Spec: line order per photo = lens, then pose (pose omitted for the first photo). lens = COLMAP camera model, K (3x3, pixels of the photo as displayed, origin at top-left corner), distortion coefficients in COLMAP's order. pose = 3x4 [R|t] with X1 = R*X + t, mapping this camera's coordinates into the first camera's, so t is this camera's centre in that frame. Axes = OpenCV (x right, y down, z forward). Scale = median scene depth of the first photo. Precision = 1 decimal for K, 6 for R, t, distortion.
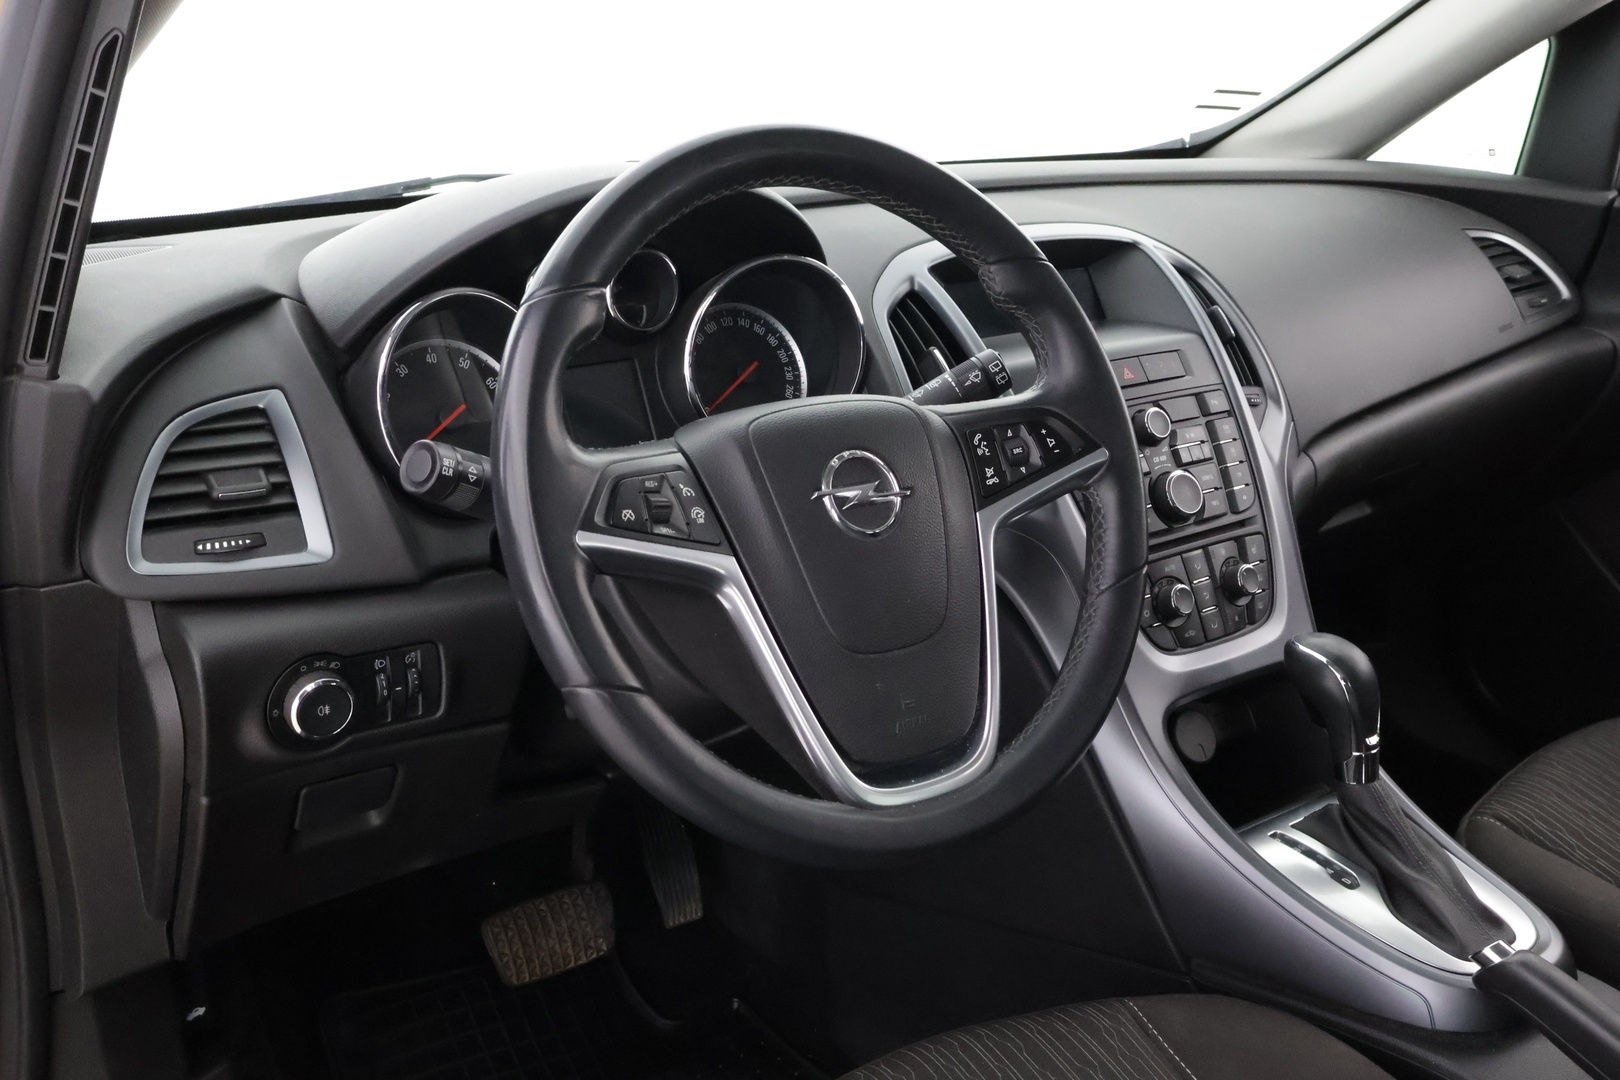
lens RADIAL K [[1565.2, 0, 810.0], [0, 1565.2, 540.0], [0, 0, 1]] dist [0.018279, 0.007659]
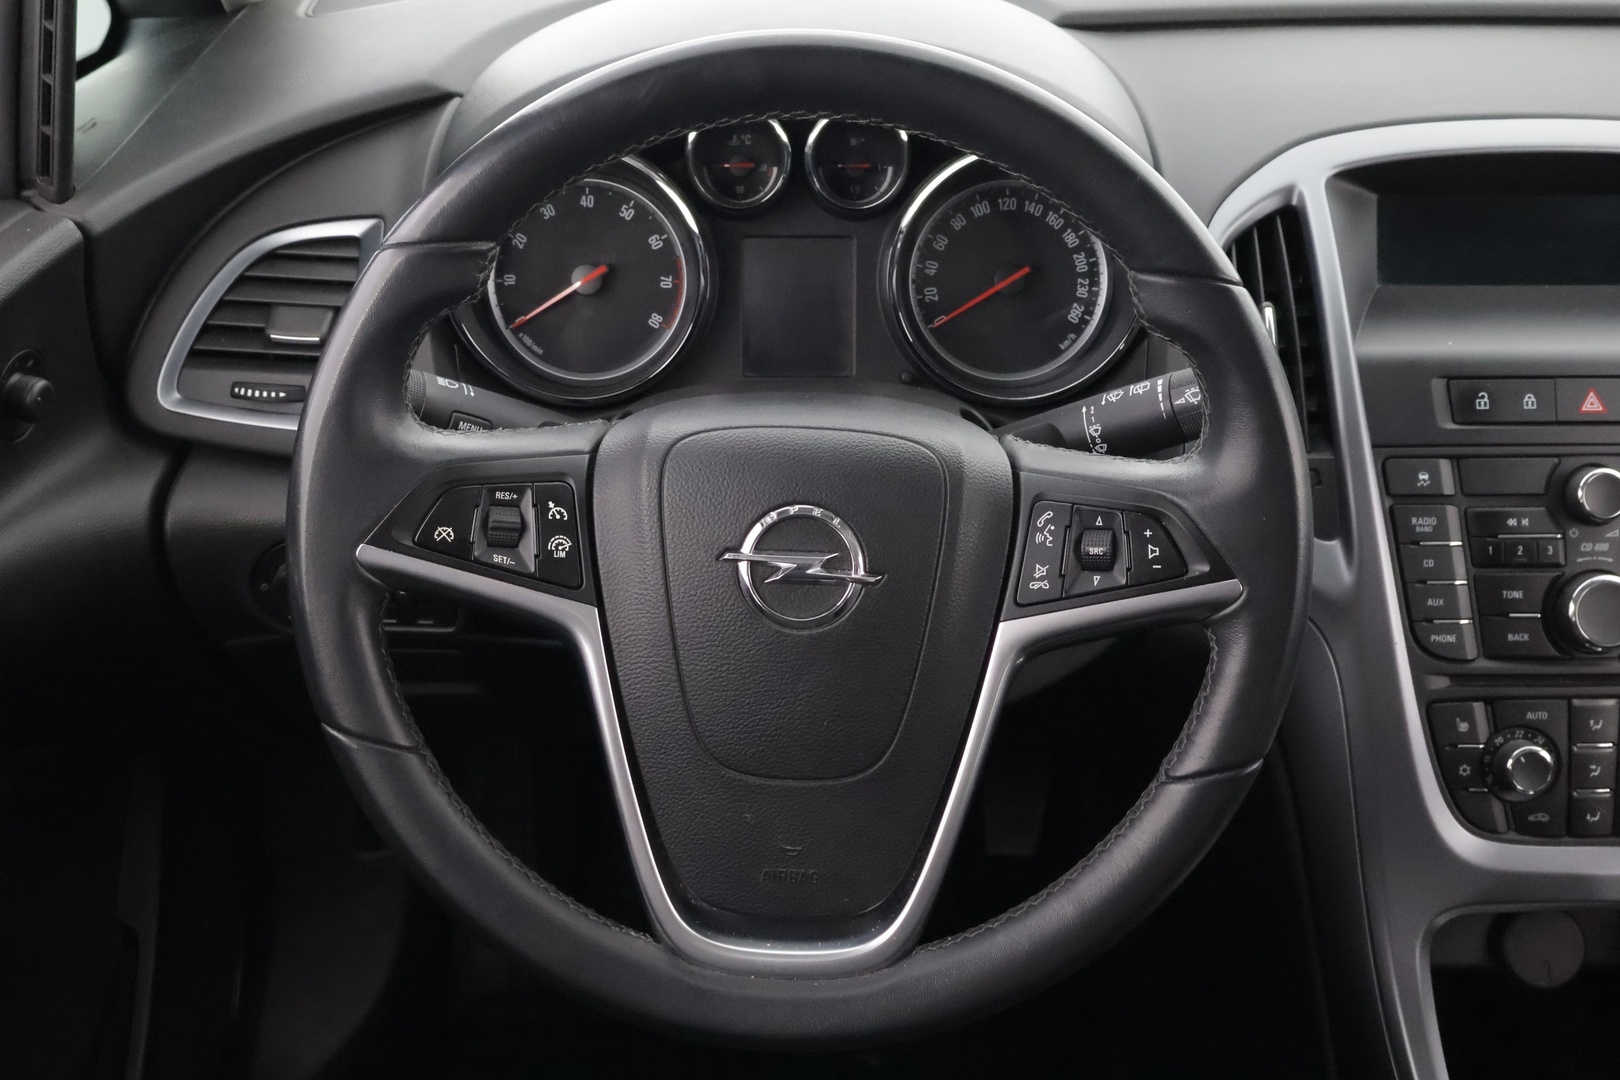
lens RADIAL K [[1817.9, 0, 810.0], [0, 1817.9, 540.0], [0, 0, 1]] dist [0.005169, 0.023224]
pose [[0.822962, 0.301183, -0.481687, 0.343228], [-0.188884, 0.944723, 0.267996, -0.209656], [0.535777, -0.129568, 0.834359, 0.223290]]
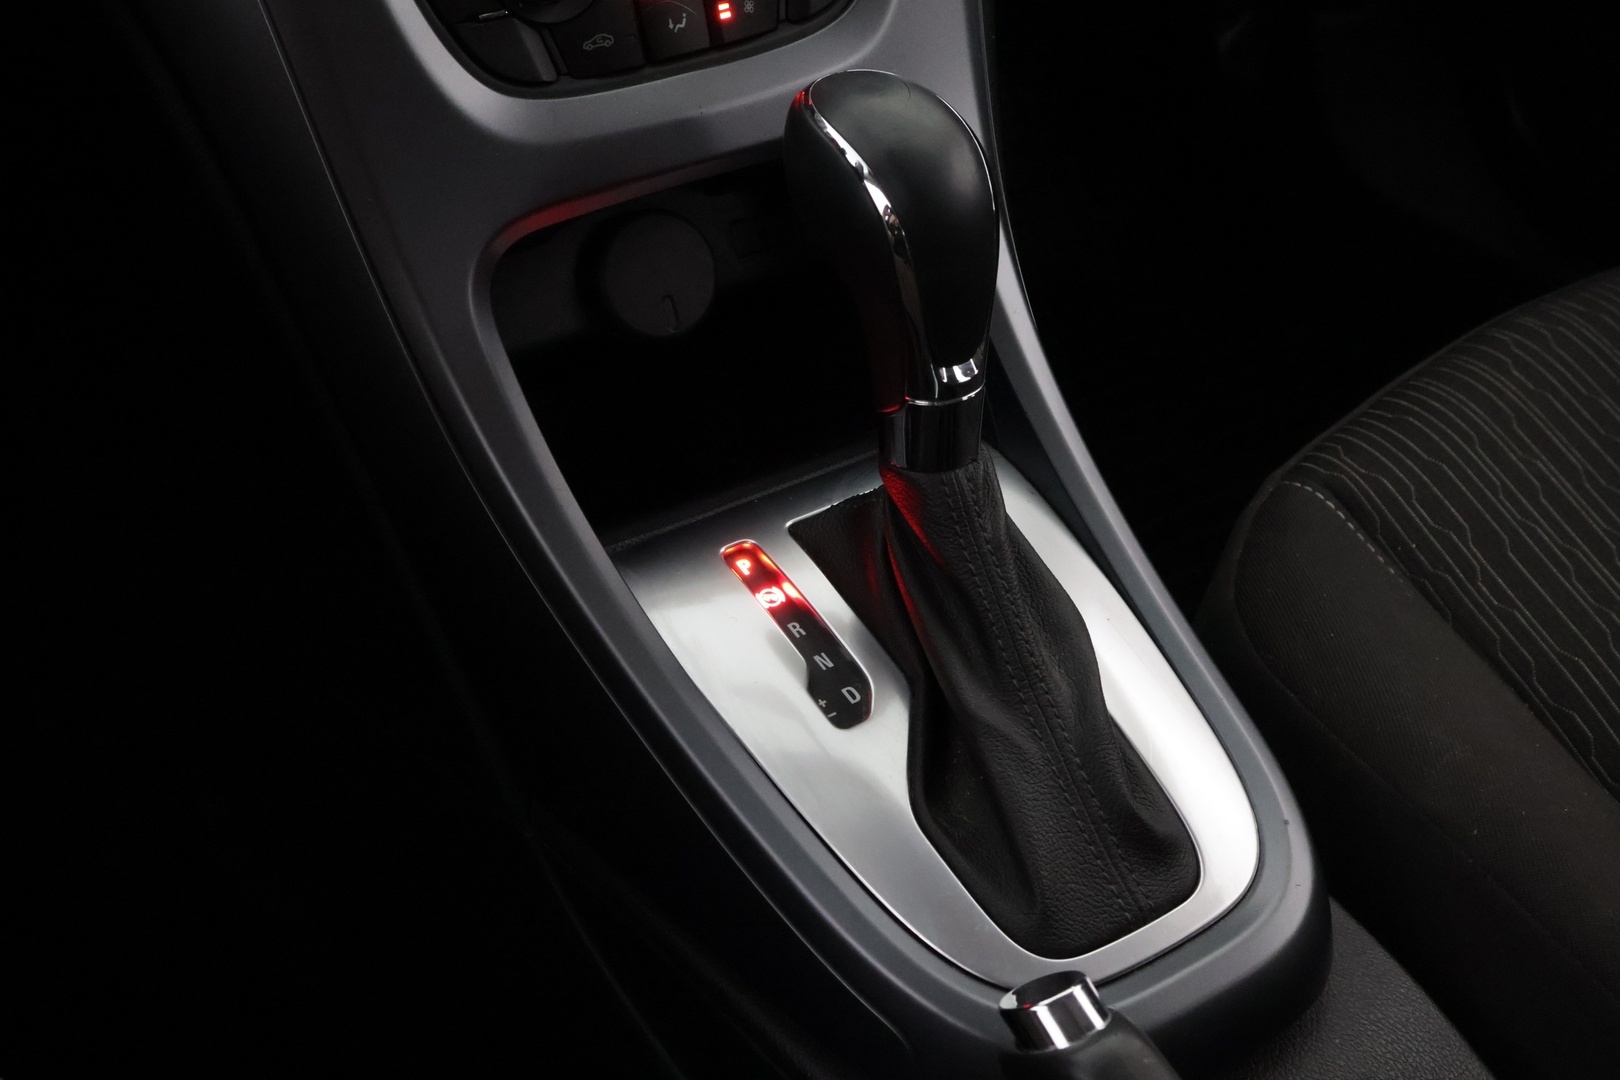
lens RADIAL K [[1933.5, 0, 810.0], [0, 1933.5, 540.0], [0, 0, 1]] dist [0.024142, 0.021987]
pose [[0.997007, 0.075973, 0.014326, 0.315492], [-0.075685, 0.921319, 0.381369, -0.015231], [0.015775, -0.381312, 0.924312, 0.533704]]
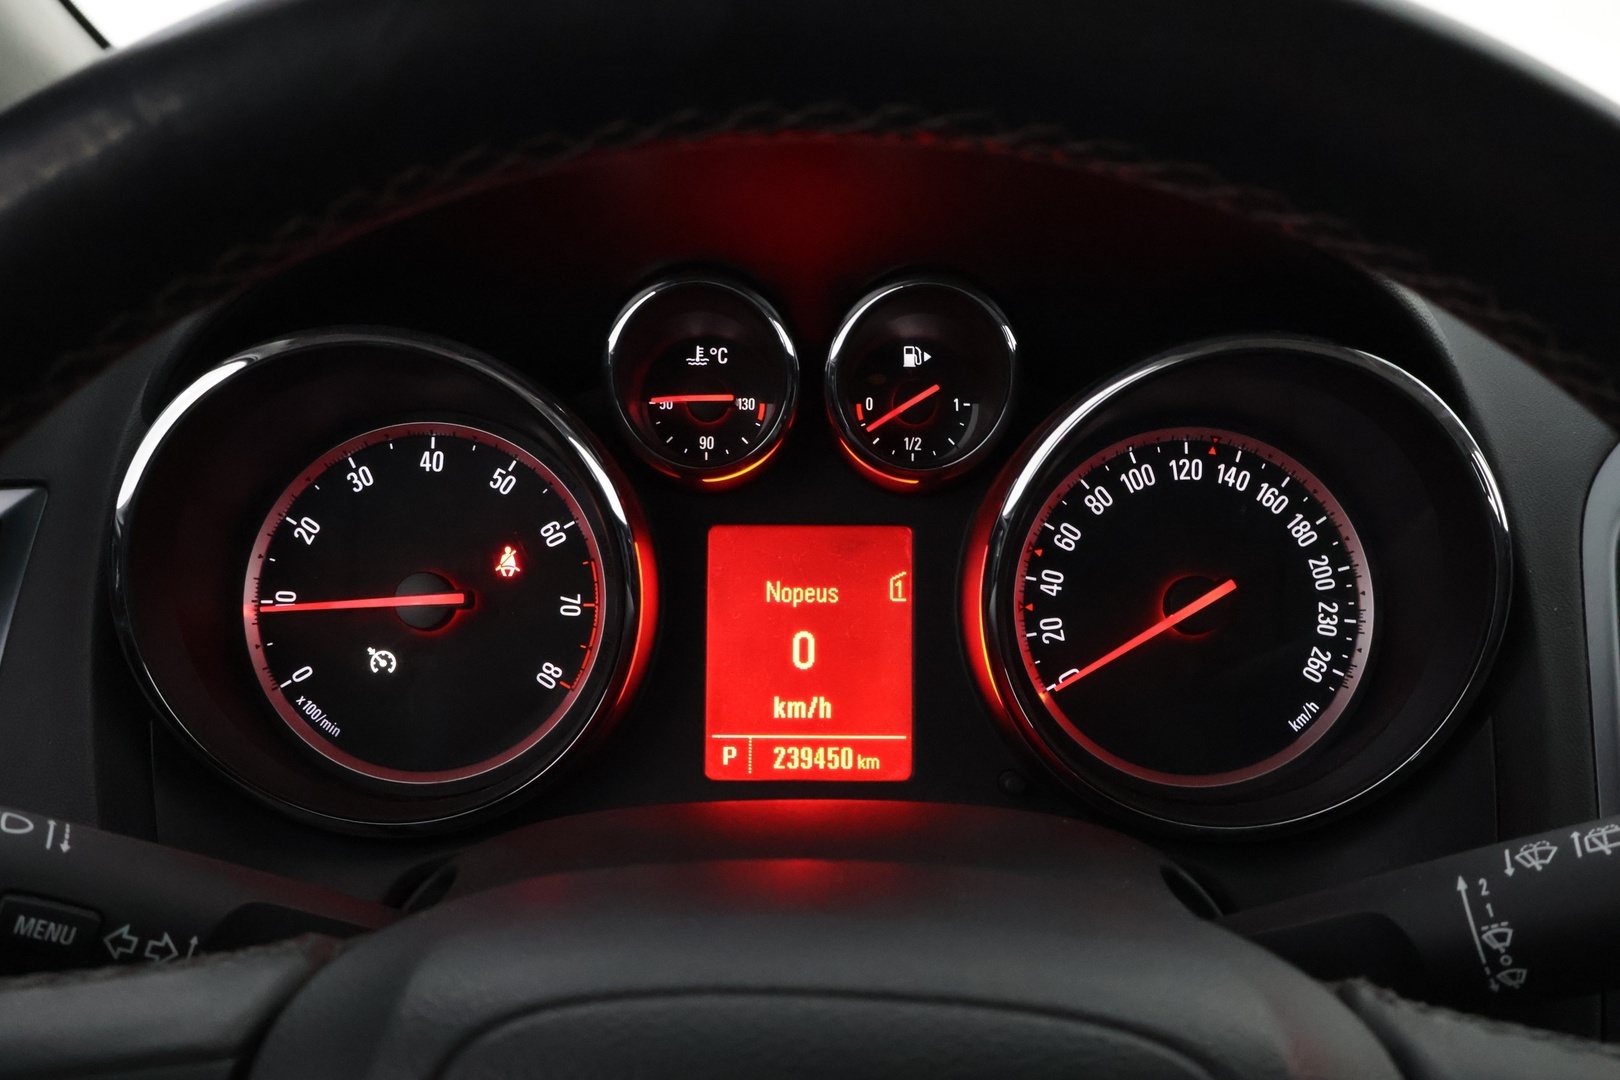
lens RADIAL K [[1639.6, 0, 810.0], [0, 1639.6, 540.0], [0, 0, 1]] dist [0.005468, -0.000558]
pose [[0.821960, 0.204834, -0.531436, 0.101956], [-0.192888, 0.978064, 0.078643, -0.141361], [0.535888, 0.037867, 0.843440, 0.607042]]
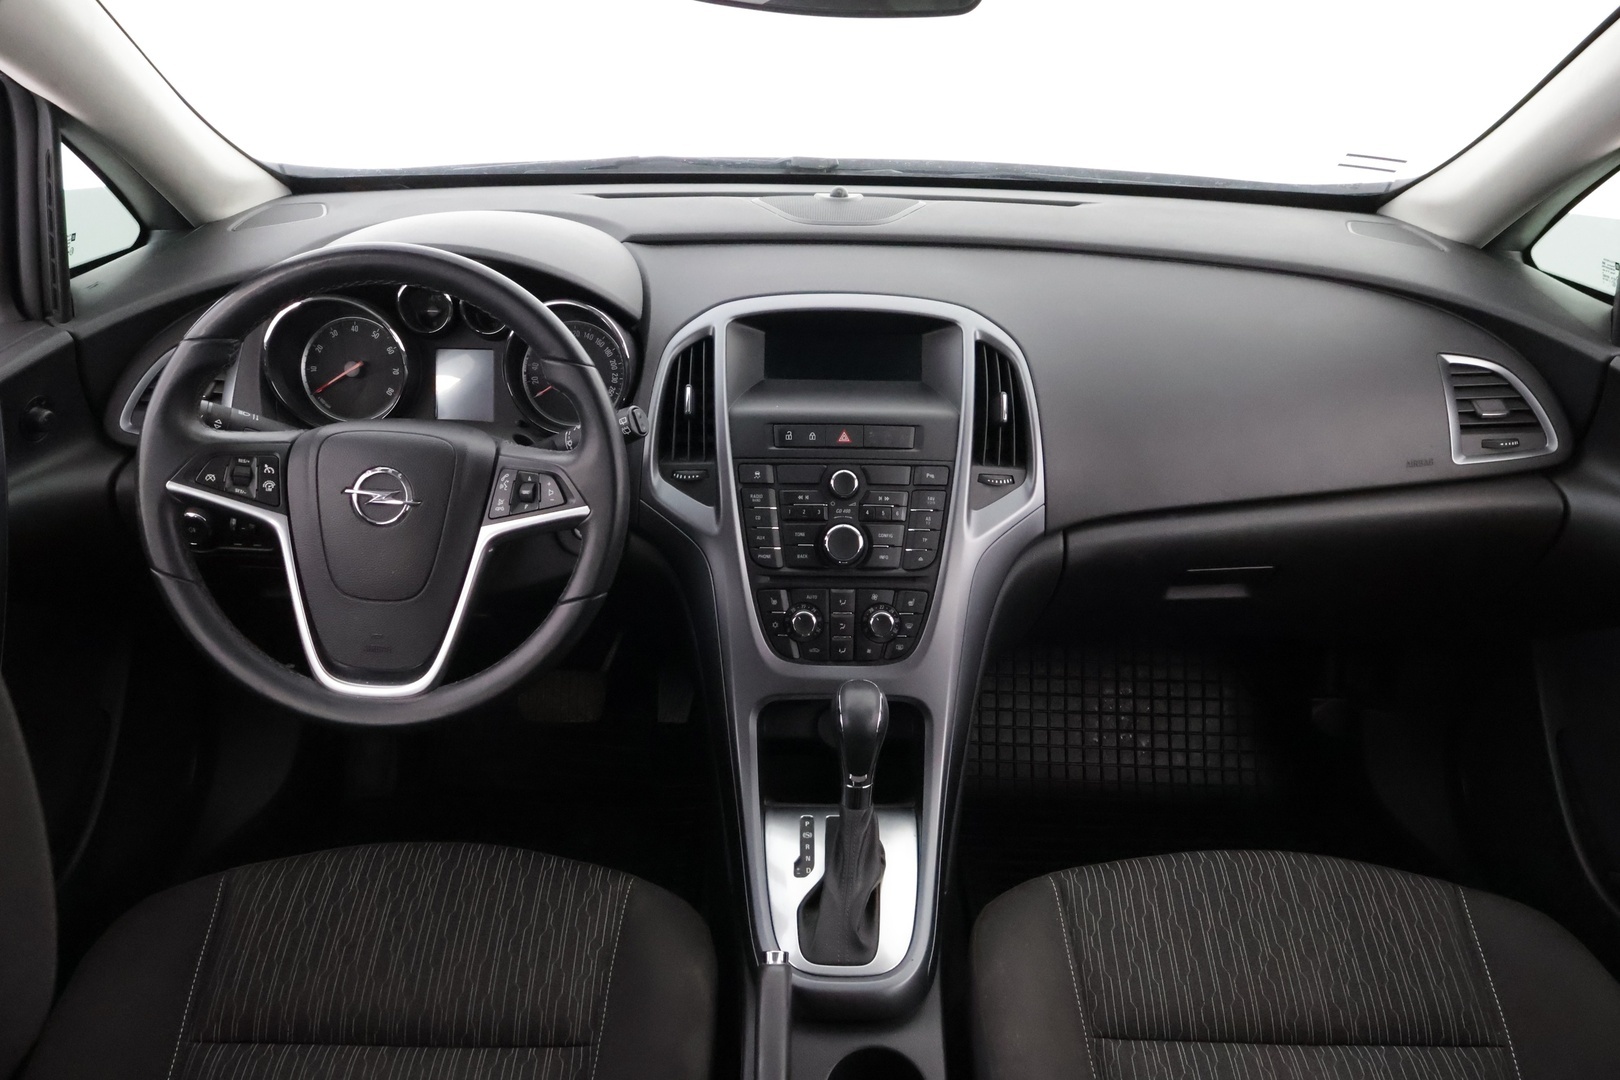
lens RADIAL K [[1372.1, 0, 810.0], [0, 1372.1, 540.0], [0, 0, 1]] dist [0.009896, 0.000254]
pose [[0.812083, 0.288687, -0.507129, 0.825660], [-0.203009, 0.954535, 0.218290, -0.284710], [0.547090, -0.074318, 0.833768, 0.078478]]
